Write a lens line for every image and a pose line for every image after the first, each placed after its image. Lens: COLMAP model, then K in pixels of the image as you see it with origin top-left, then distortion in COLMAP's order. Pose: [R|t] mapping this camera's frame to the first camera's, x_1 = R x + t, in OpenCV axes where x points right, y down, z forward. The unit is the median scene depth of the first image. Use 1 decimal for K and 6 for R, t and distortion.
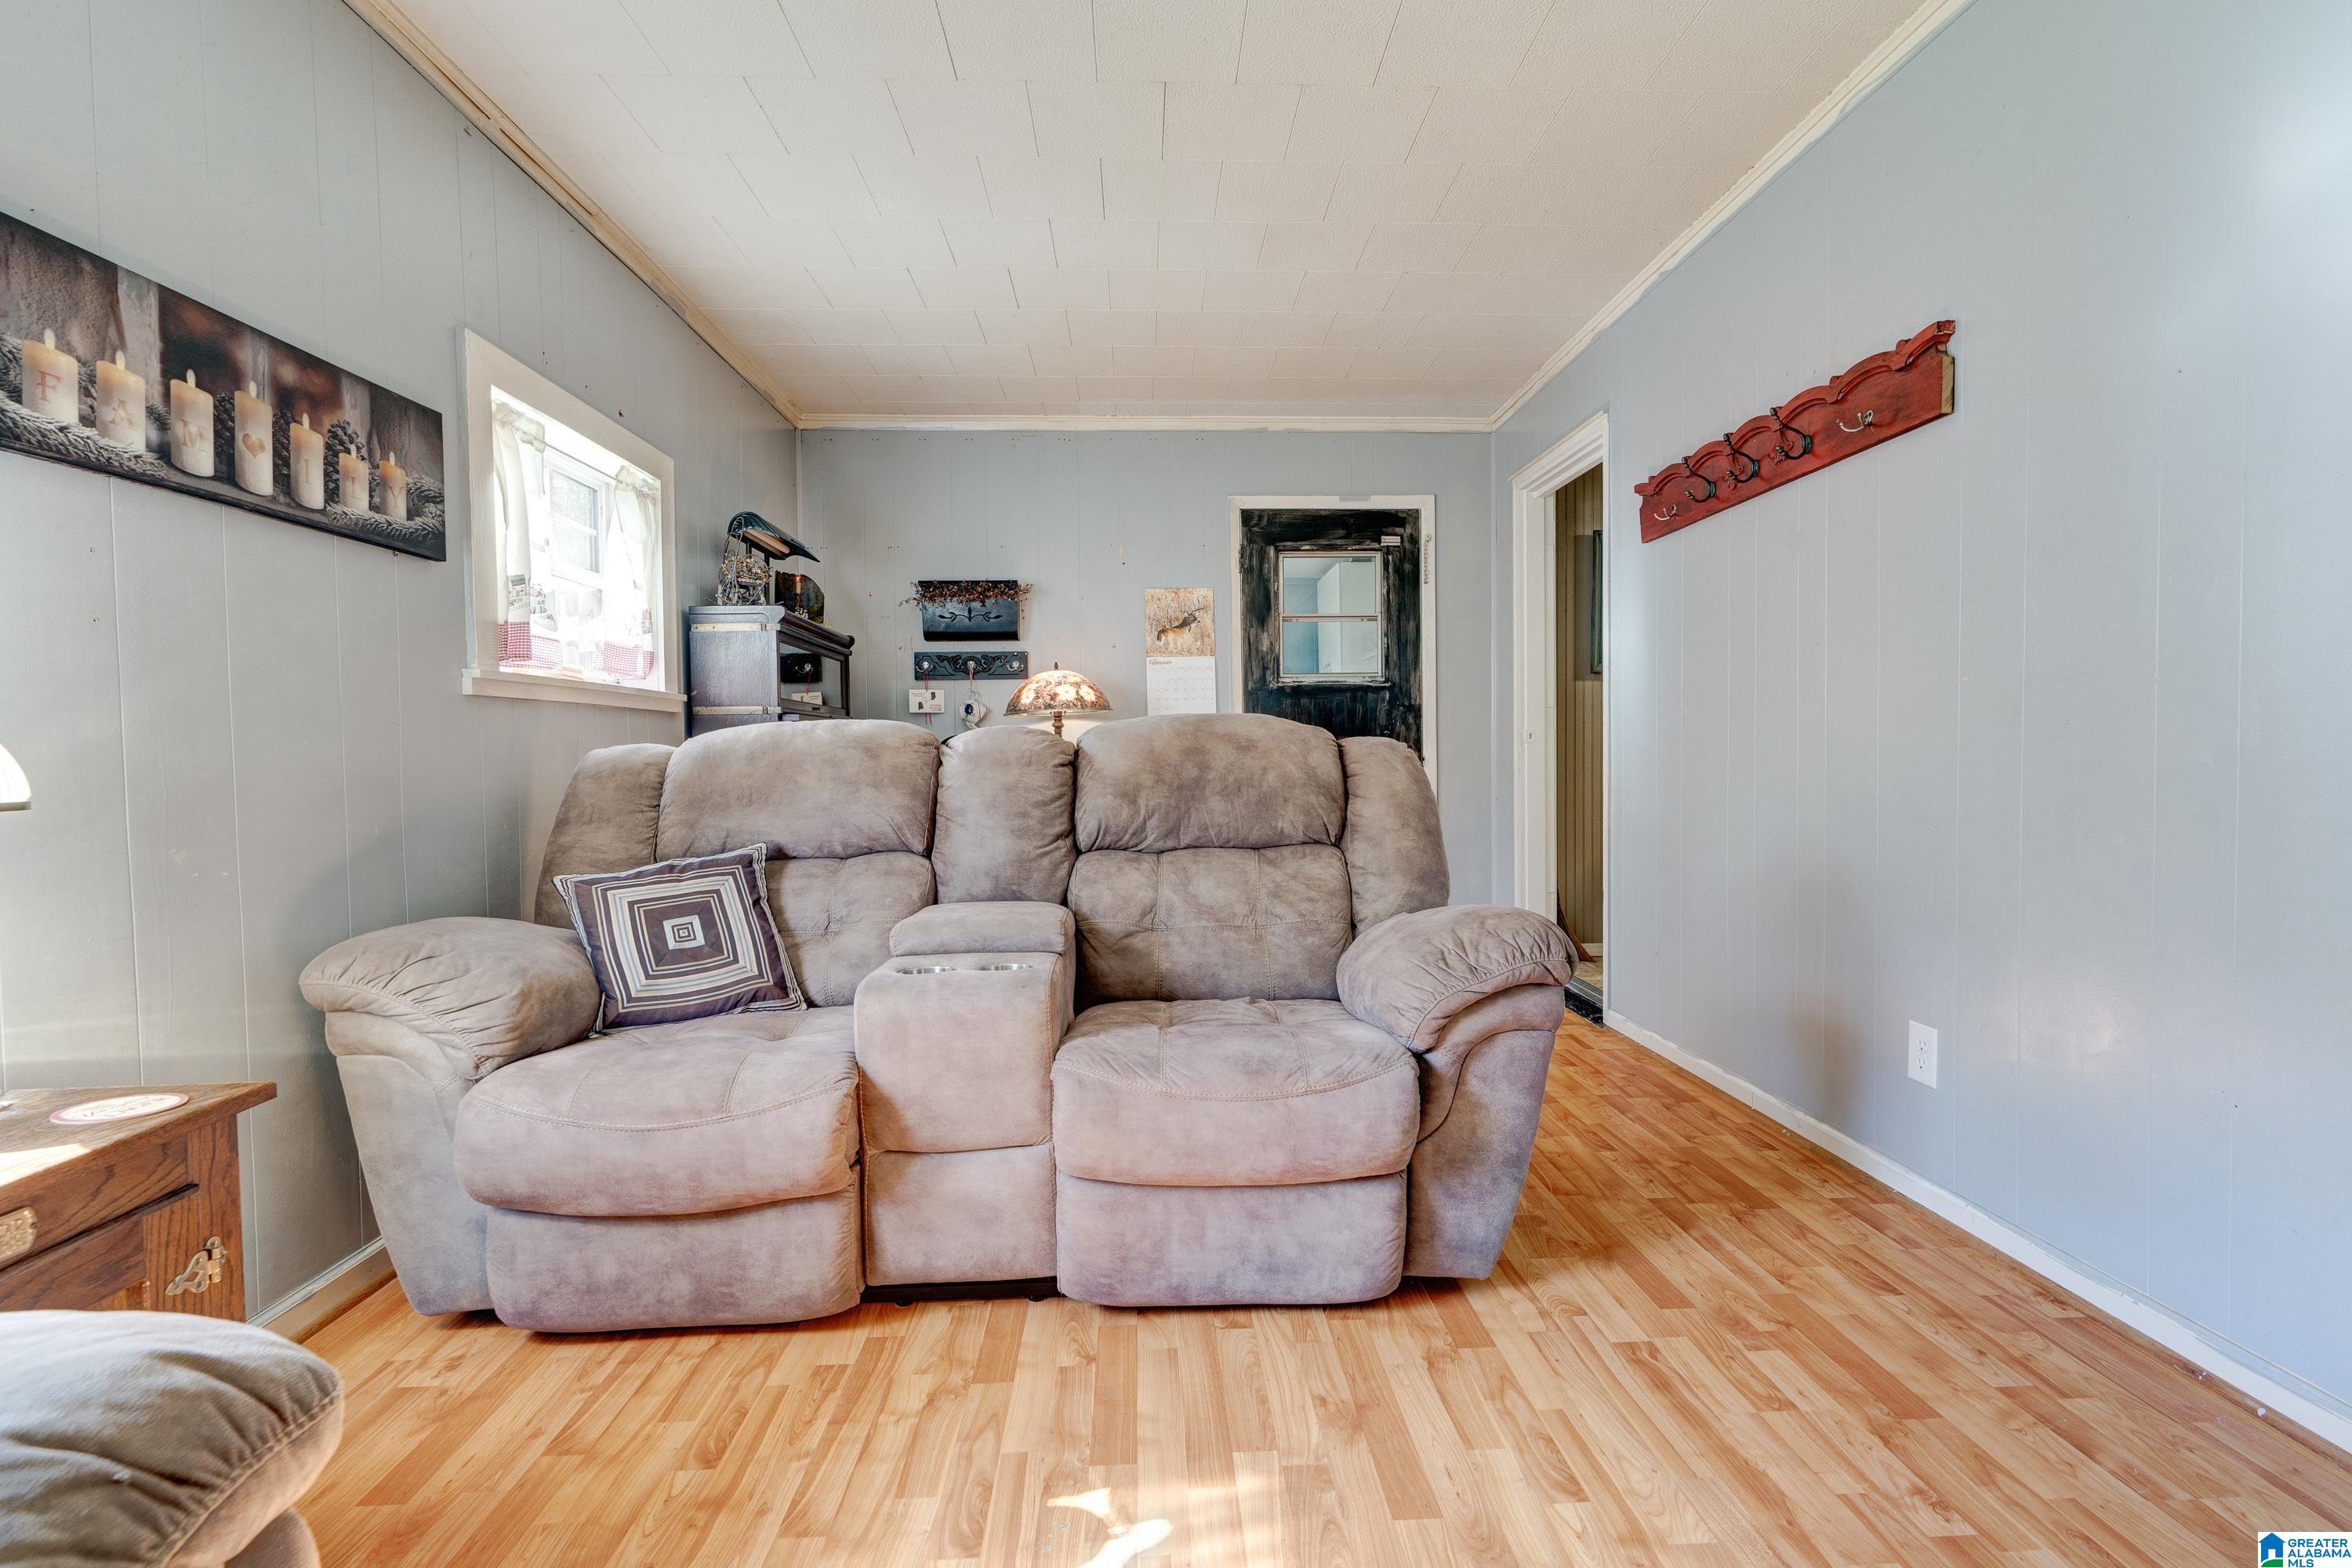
lens RADIAL K [[1066.4, 0, 1176.0], [0, 1066.4, 784.0], [0, 0, 1]] dist [0.000161, -0.000301]
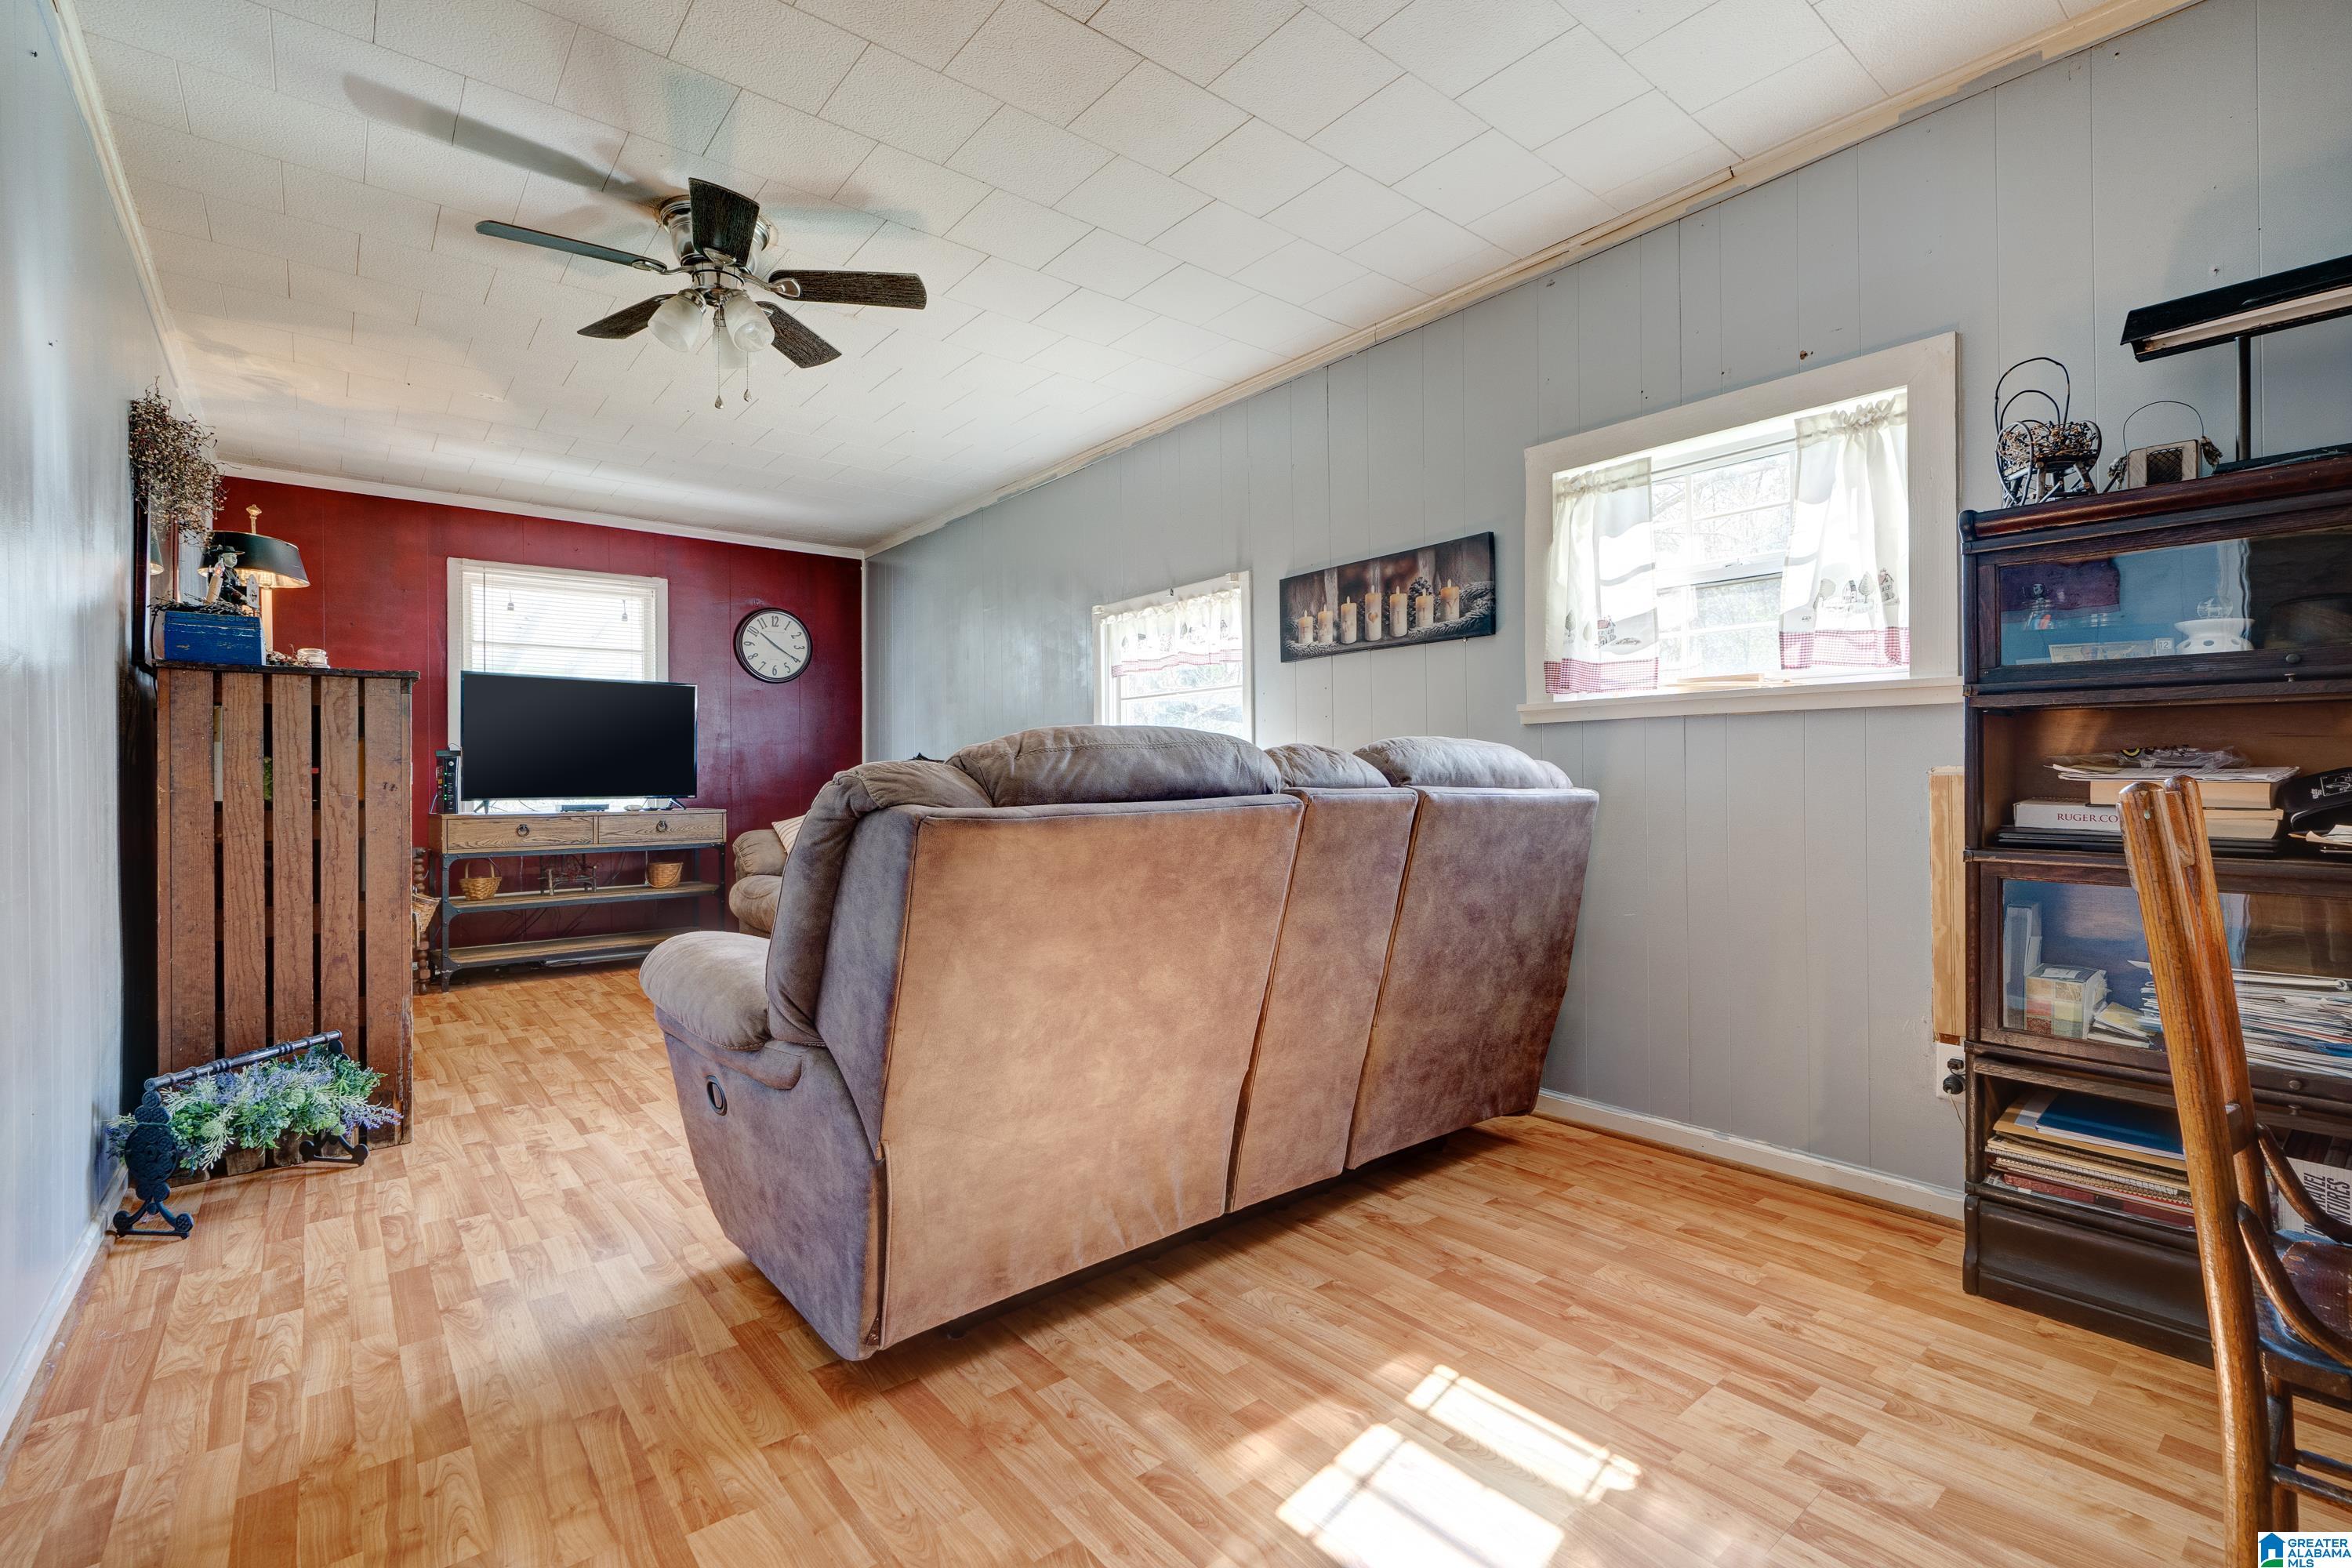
lens RADIAL K [[1066.4, 0, 1176.0], [0, 1066.4, 784.0], [0, 0, 1]] dist [0.000161, -0.000301]
pose [[-0.803928, 0.021137, -0.594351, 0.578999], [-0.001902, 0.999272, 0.038110, -0.072450], [0.594724, 0.031769, -0.803302, 2.194088]]
